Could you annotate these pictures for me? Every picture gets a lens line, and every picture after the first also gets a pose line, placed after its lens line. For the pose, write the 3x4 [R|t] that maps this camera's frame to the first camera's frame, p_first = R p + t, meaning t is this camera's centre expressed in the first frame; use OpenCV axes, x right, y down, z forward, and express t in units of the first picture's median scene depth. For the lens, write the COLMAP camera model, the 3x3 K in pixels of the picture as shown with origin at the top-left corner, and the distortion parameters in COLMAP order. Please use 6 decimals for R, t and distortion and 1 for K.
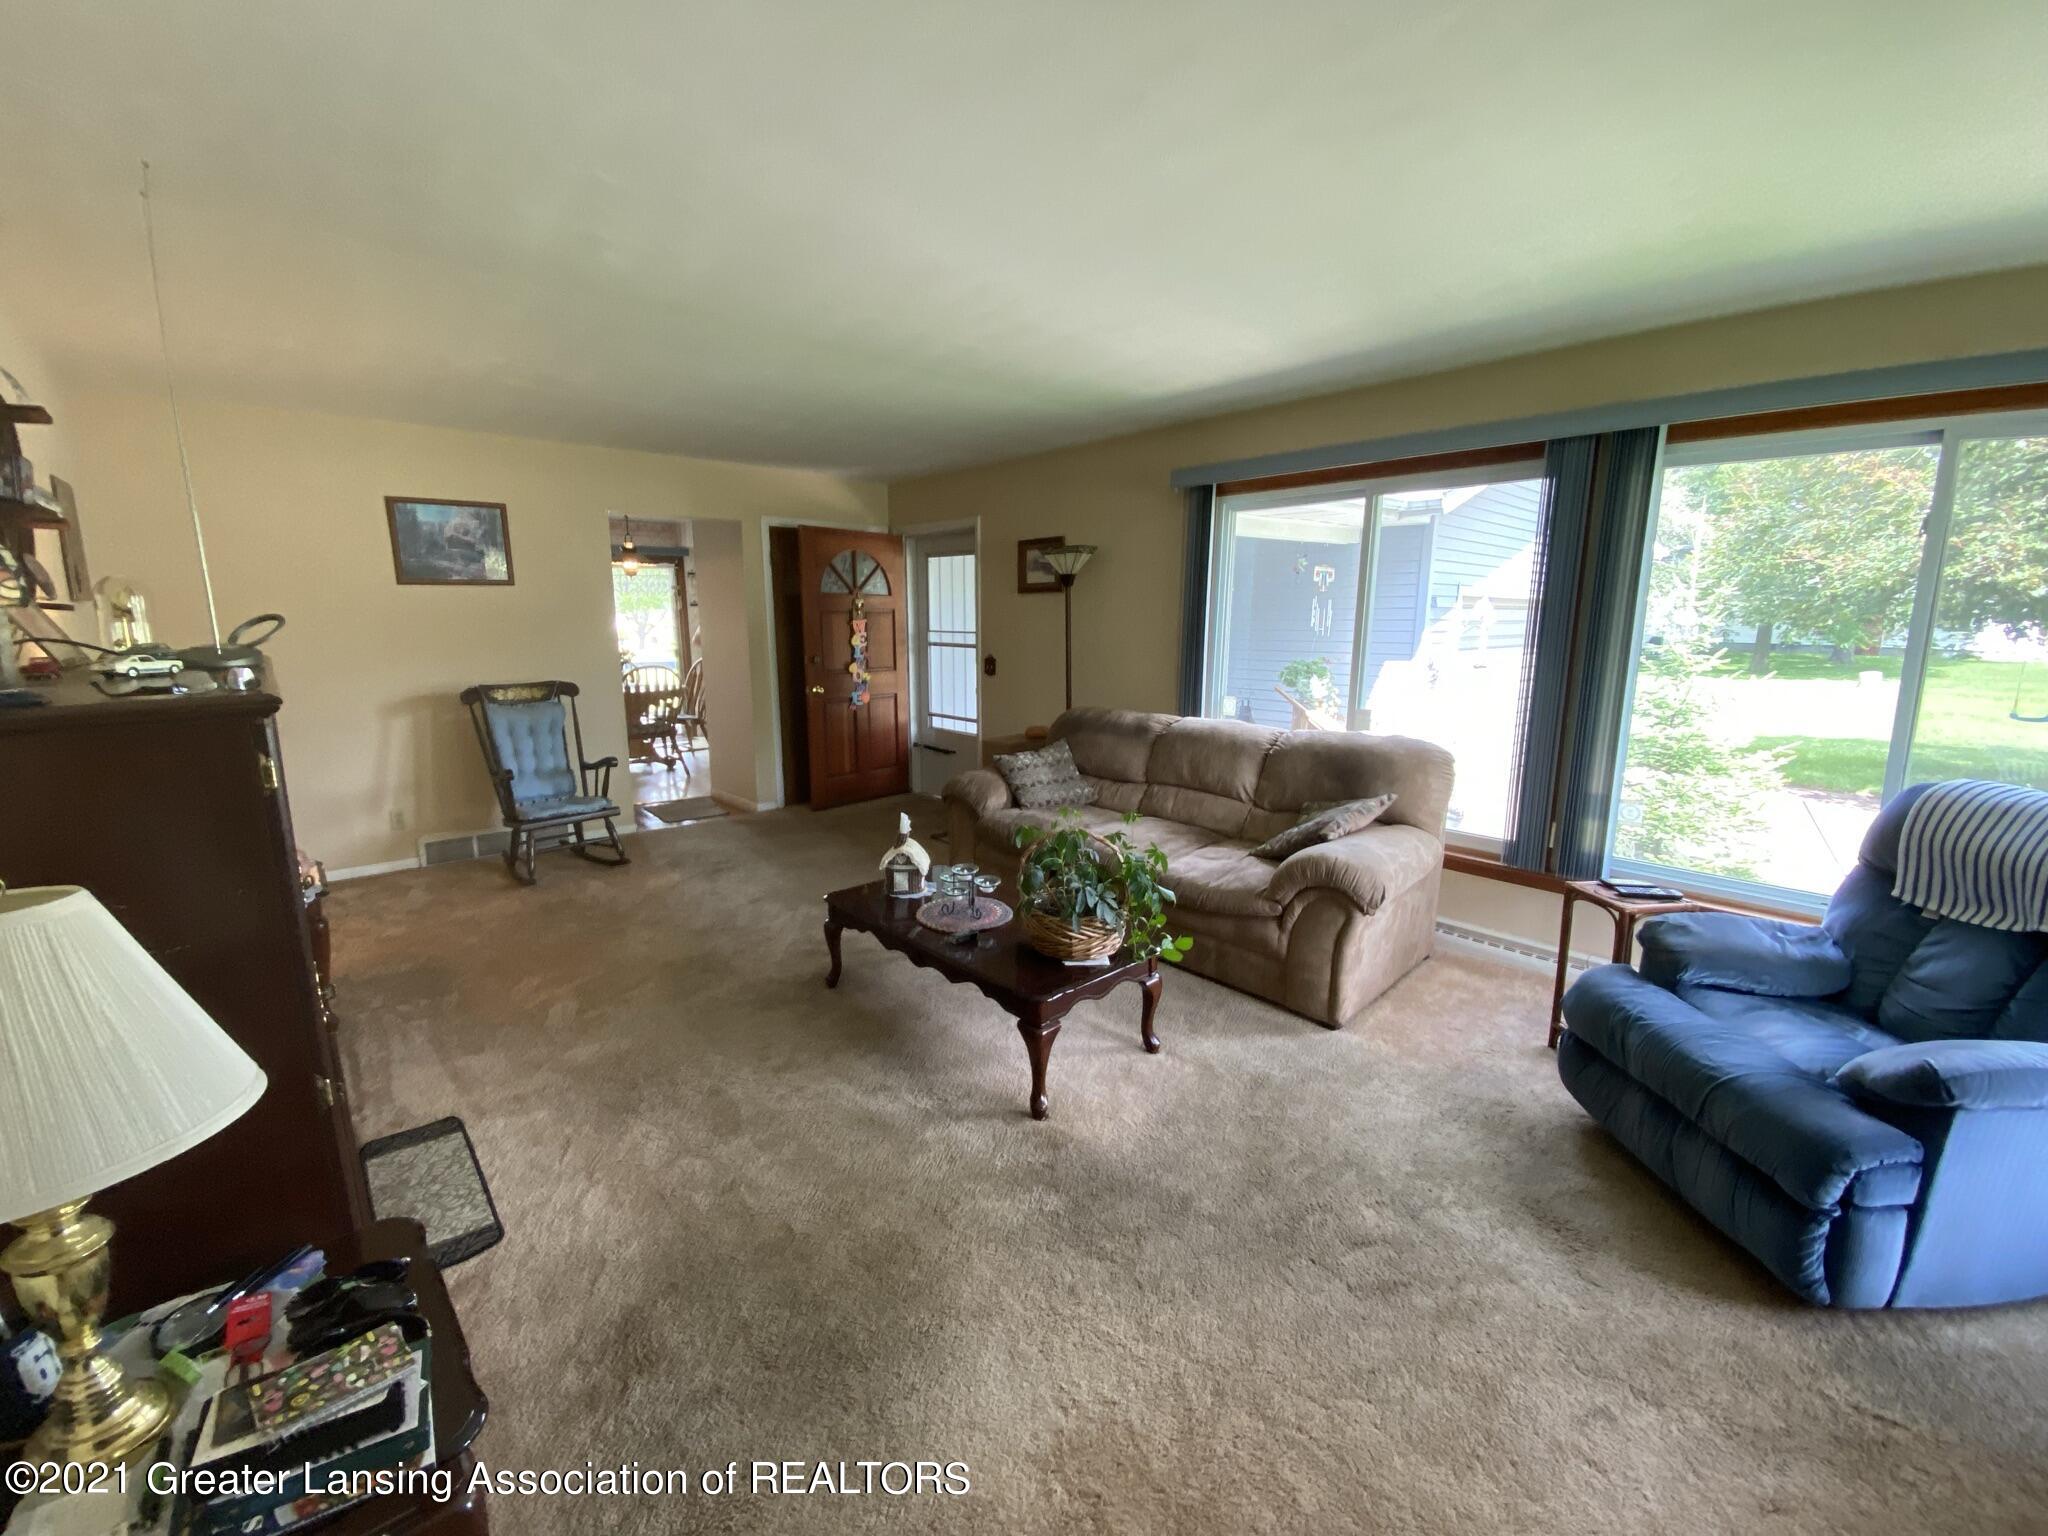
lens RADIAL K [[808.7, 0, 1024.0], [0, 808.7, 768.0], [0, 0, 1]] dist [-0.024616, -0.000084]
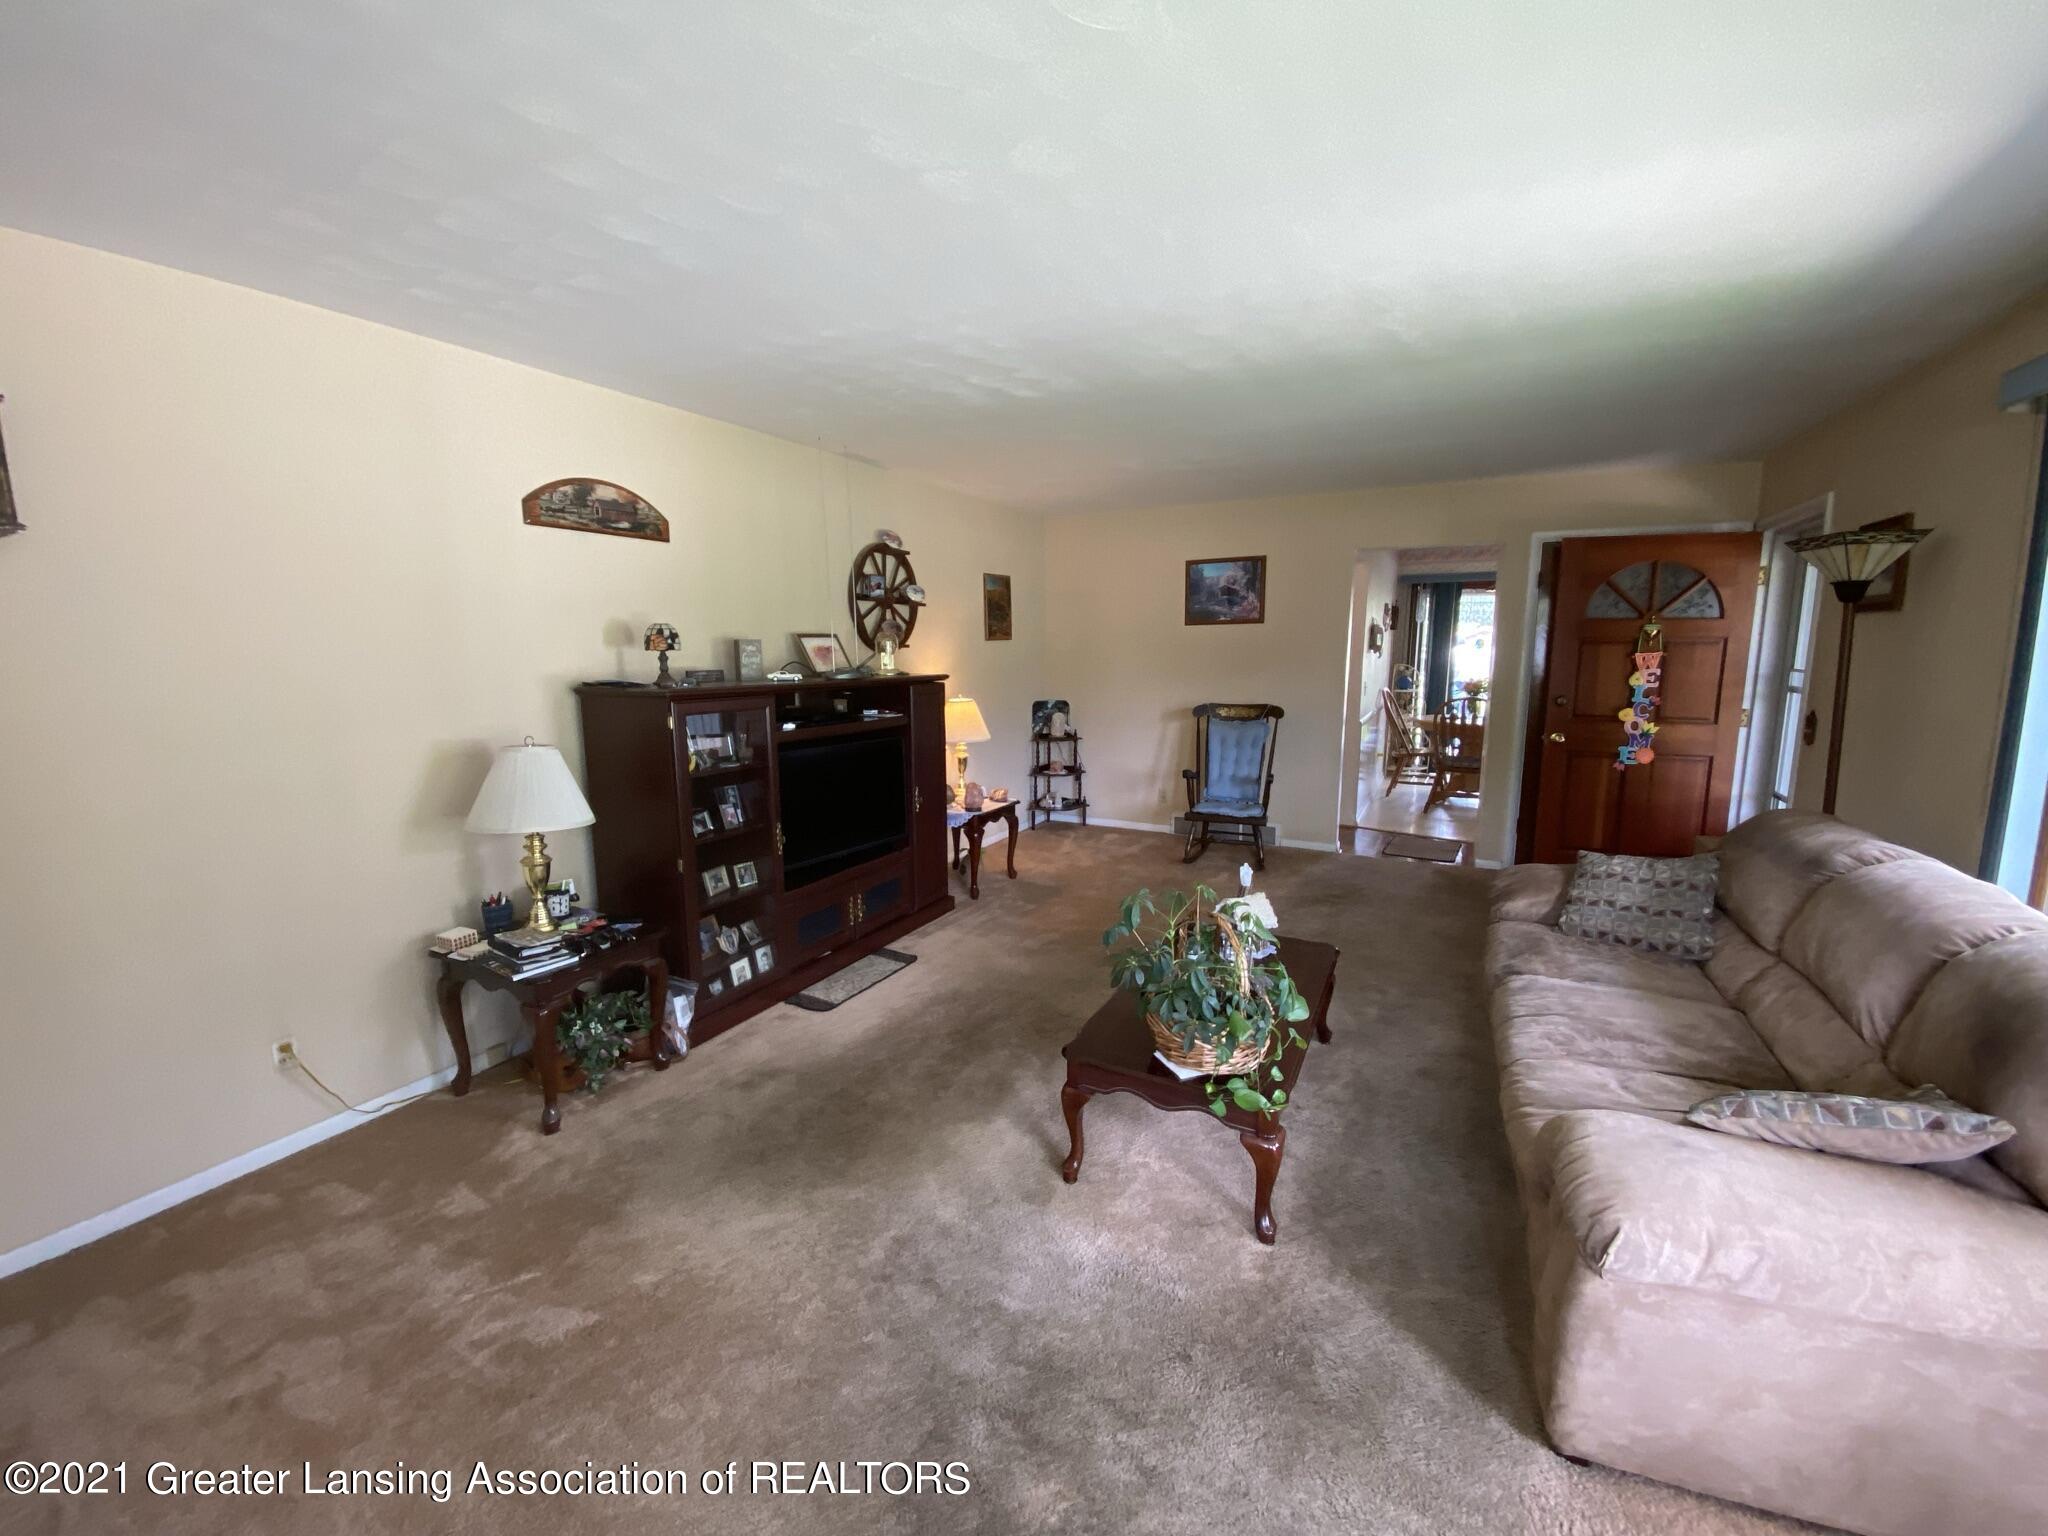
lens RADIAL K [[808.7, 0, 1024.0], [0, 808.7, 768.0], [0, 0, 1]] dist [-0.024616, -0.000084]
pose [[0.319220, 0.135880, -0.937889, 0.420396], [-0.163789, 0.982685, 0.086622, -0.060980], [0.933420, 0.125964, 0.335948, 0.289469]]
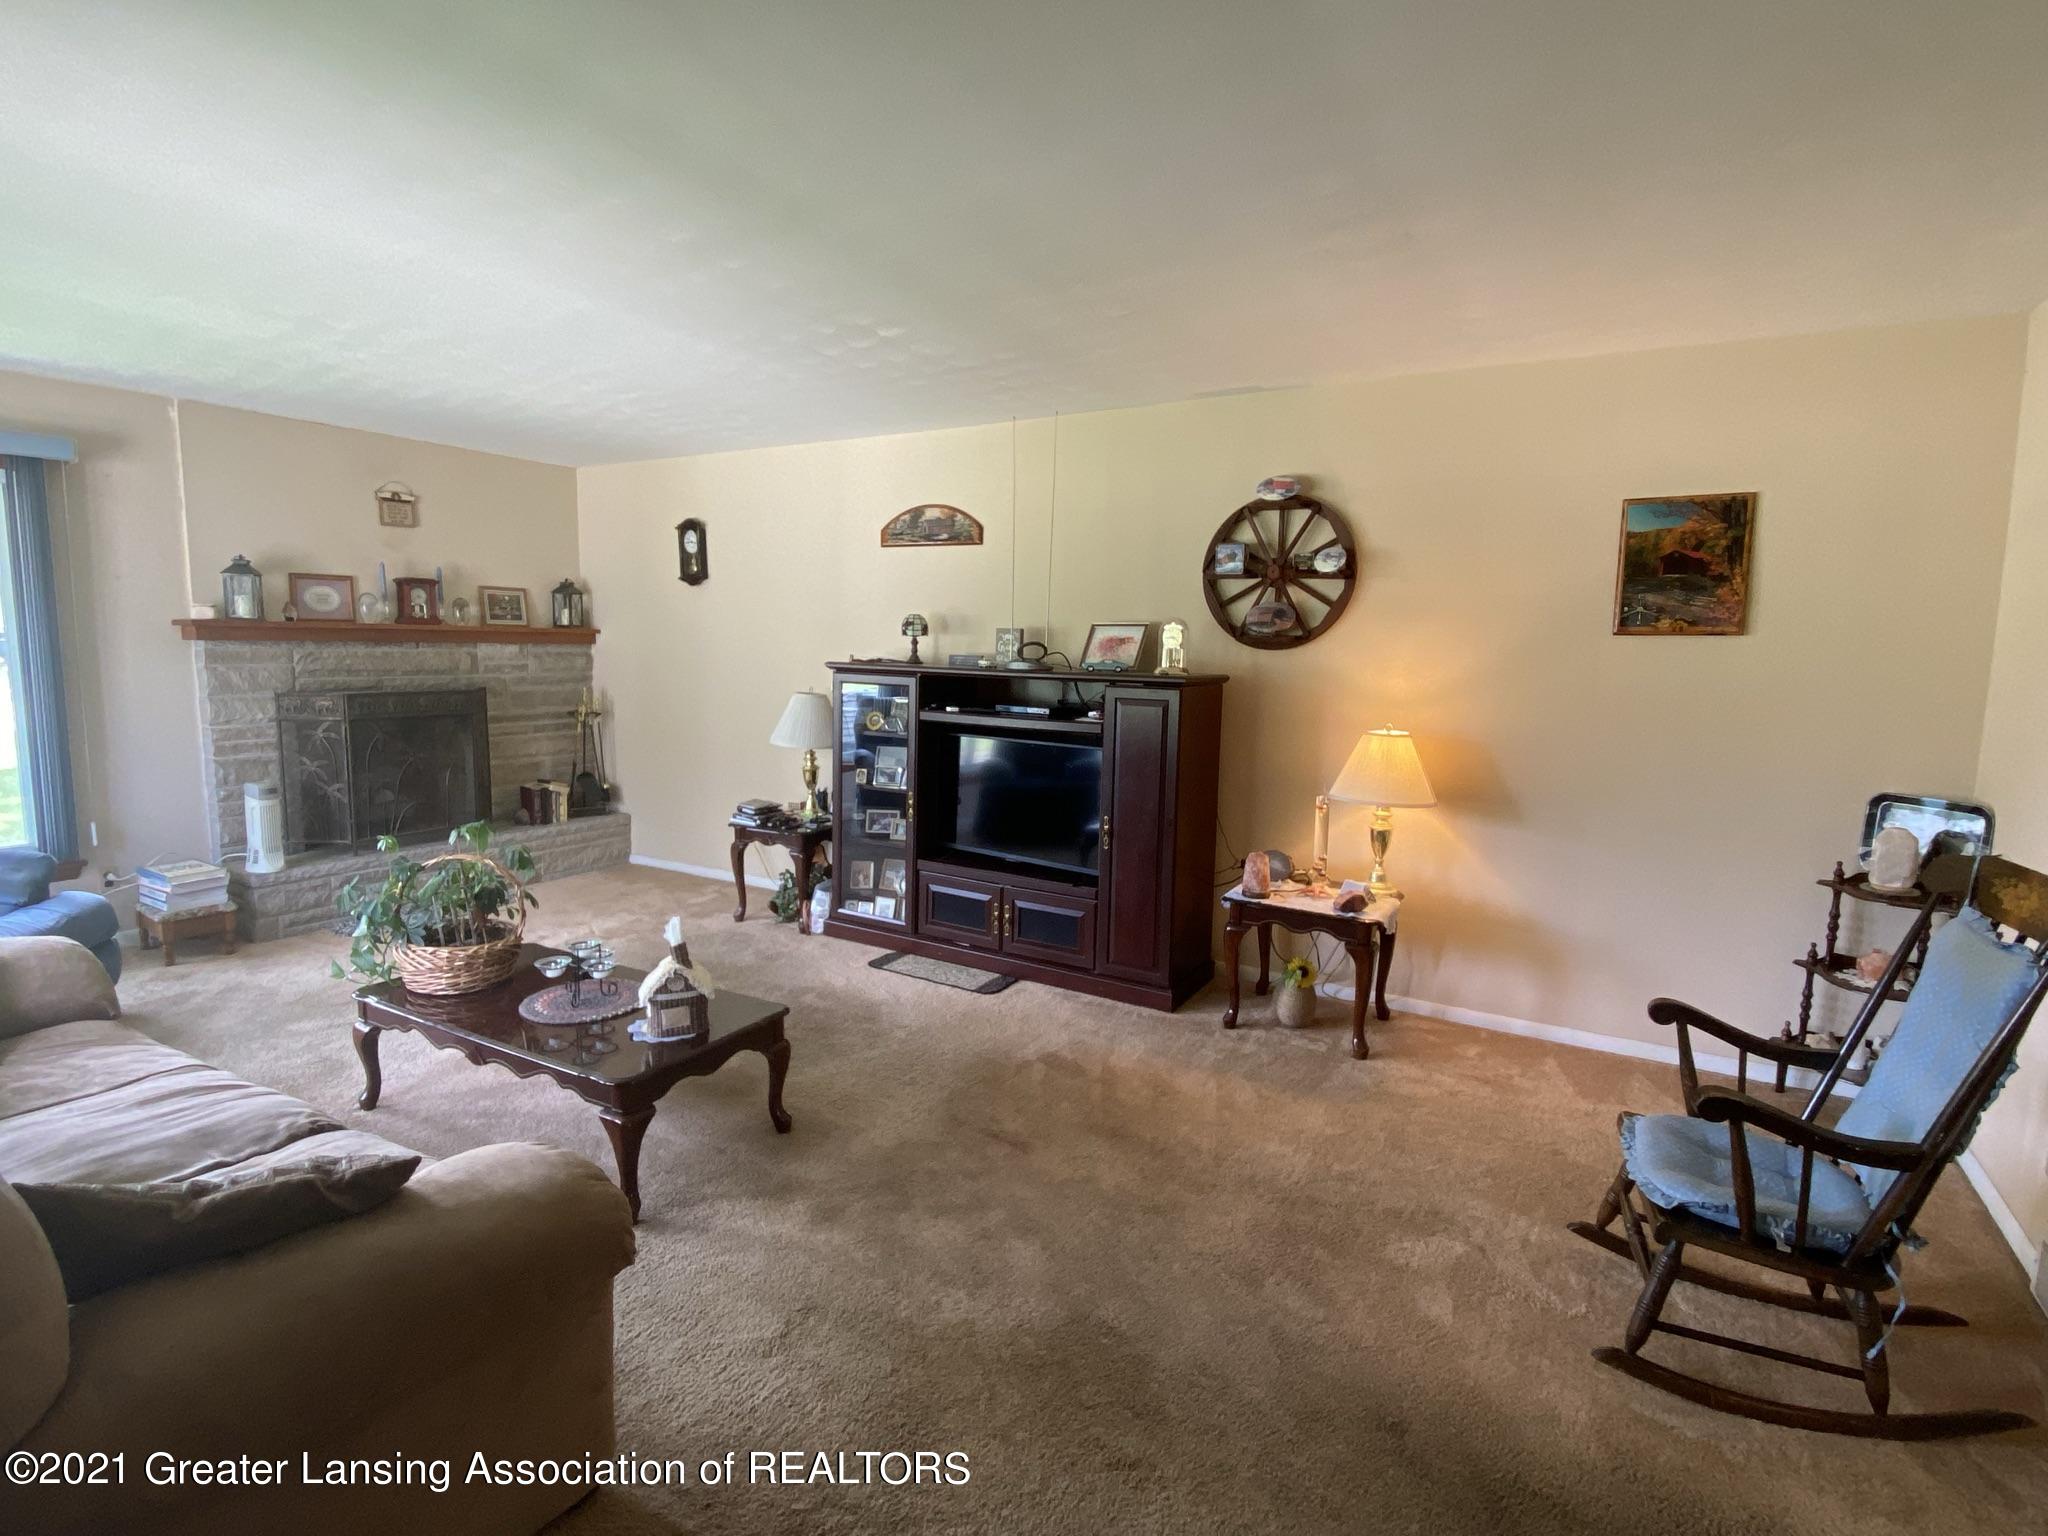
lens RADIAL K [[1017.3, 0, 1024.0], [0, 1017.3, 768.0], [0, 0, 1]] dist [0.000648, 0.000033]
pose [[-0.961464, 0.012307, -0.274655, -0.133728], [-0.072075, 0.952775, 0.295001, -0.237519], [0.265315, 0.303428, -0.915172, 1.245470]]
